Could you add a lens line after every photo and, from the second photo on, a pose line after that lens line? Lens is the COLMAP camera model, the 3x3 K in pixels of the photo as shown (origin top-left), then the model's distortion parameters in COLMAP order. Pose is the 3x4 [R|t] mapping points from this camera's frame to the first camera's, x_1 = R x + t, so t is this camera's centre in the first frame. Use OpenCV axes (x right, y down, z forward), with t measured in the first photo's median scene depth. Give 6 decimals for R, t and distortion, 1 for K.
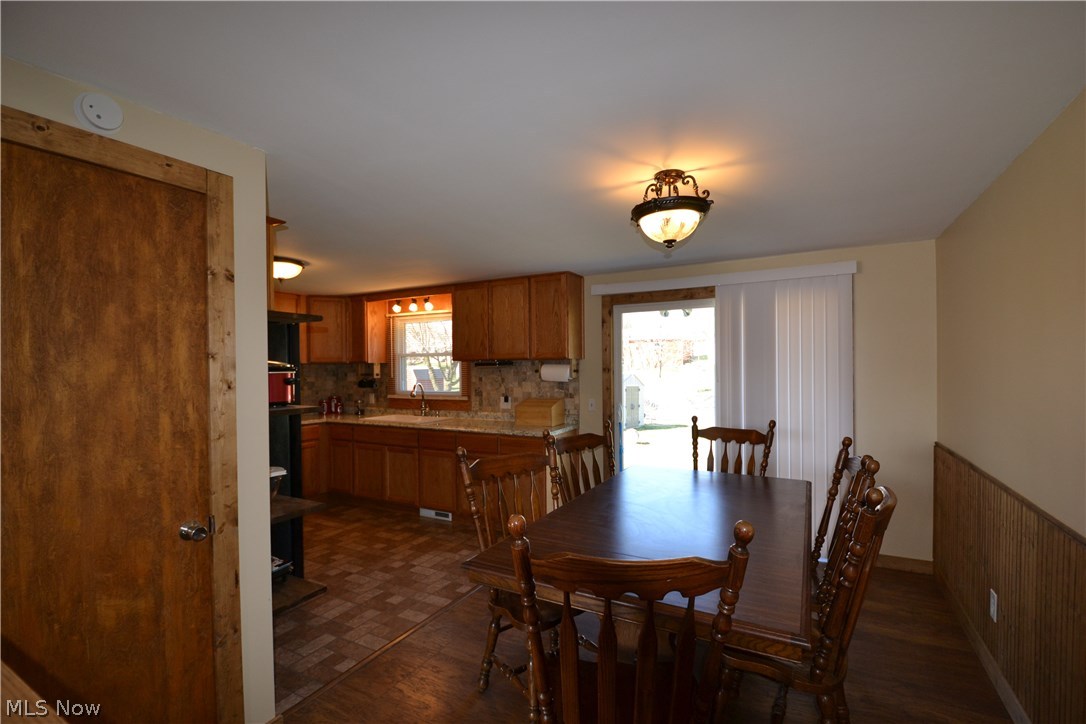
lens RADIAL K [[490.3, 0, 543.0], [0, 490.3, 362.0], [0, 0, 1]] dist [-0.002212, -0.000957]
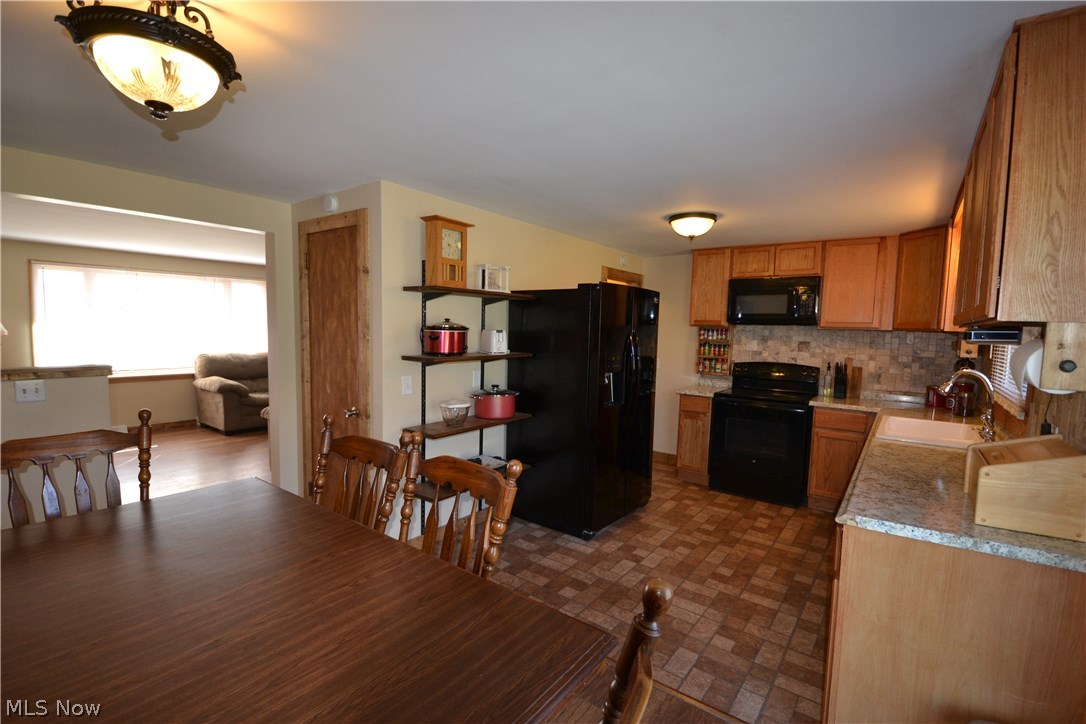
lens RADIAL K [[490.3, 0, 543.0], [0, 490.3, 362.0], [0, 0, 1]] dist [-0.002212, -0.000957]
pose [[-0.138717, 0.086262, -0.986568, 0.384600], [-0.013265, 0.995948, 0.088947, -0.008514], [0.990243, 0.025425, -0.137011, 0.744076]]
